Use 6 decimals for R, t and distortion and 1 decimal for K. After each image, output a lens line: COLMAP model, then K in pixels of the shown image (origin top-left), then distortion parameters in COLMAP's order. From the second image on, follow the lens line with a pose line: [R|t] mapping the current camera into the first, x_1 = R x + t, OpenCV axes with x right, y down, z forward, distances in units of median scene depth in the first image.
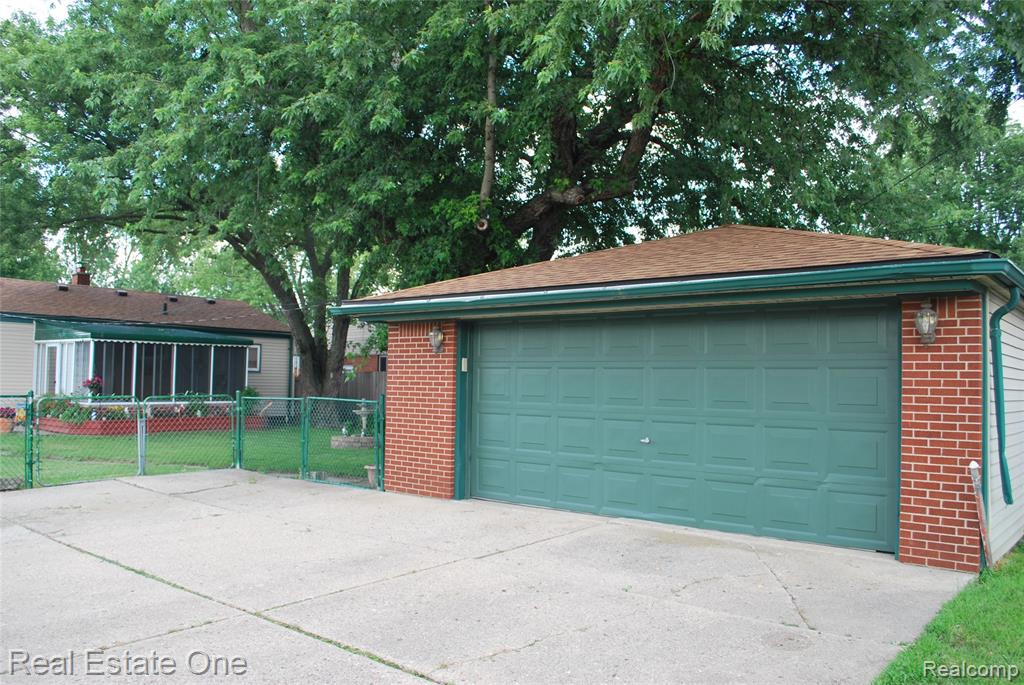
lens RADIAL K [[807.1, 0, 510.7], [0, 807.1, 343.9], [0, 0, 1]] dist [-0.081760, 0.011574]
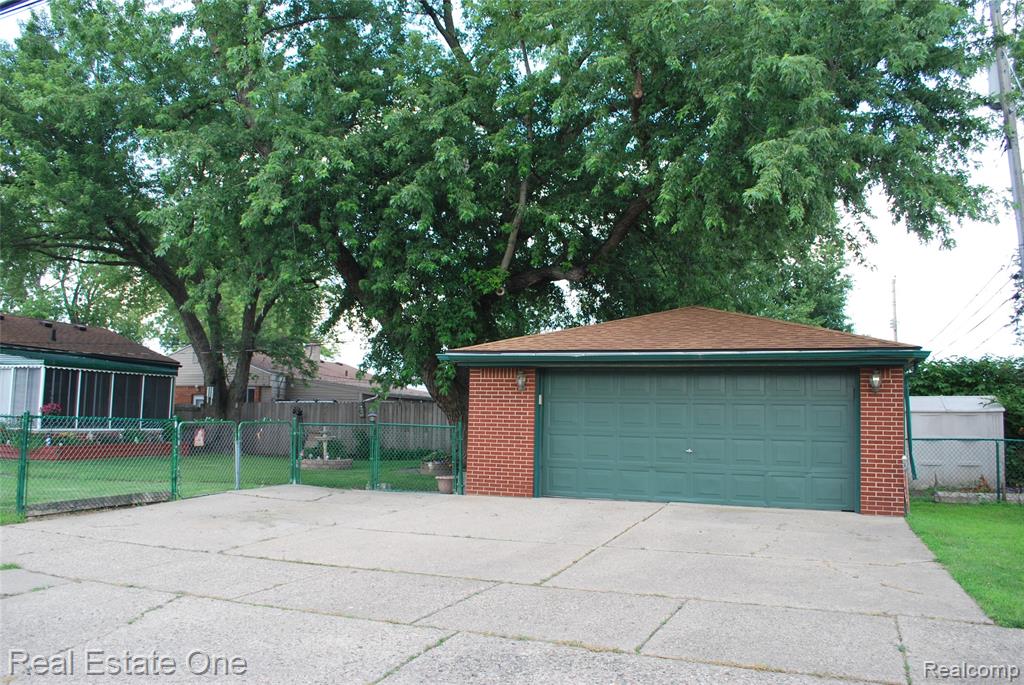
lens RADIAL K [[807.1, 0, 510.9], [0, 807.1, 340.6], [0, 0, 1]] dist [-0.081760, 0.011574]
pose [[0.942316, 0.040472, 0.332268, -0.582937], [-0.024838, 0.998381, -0.051167, -0.003225], [-0.333801, 0.039962, 0.941796, -0.297908]]
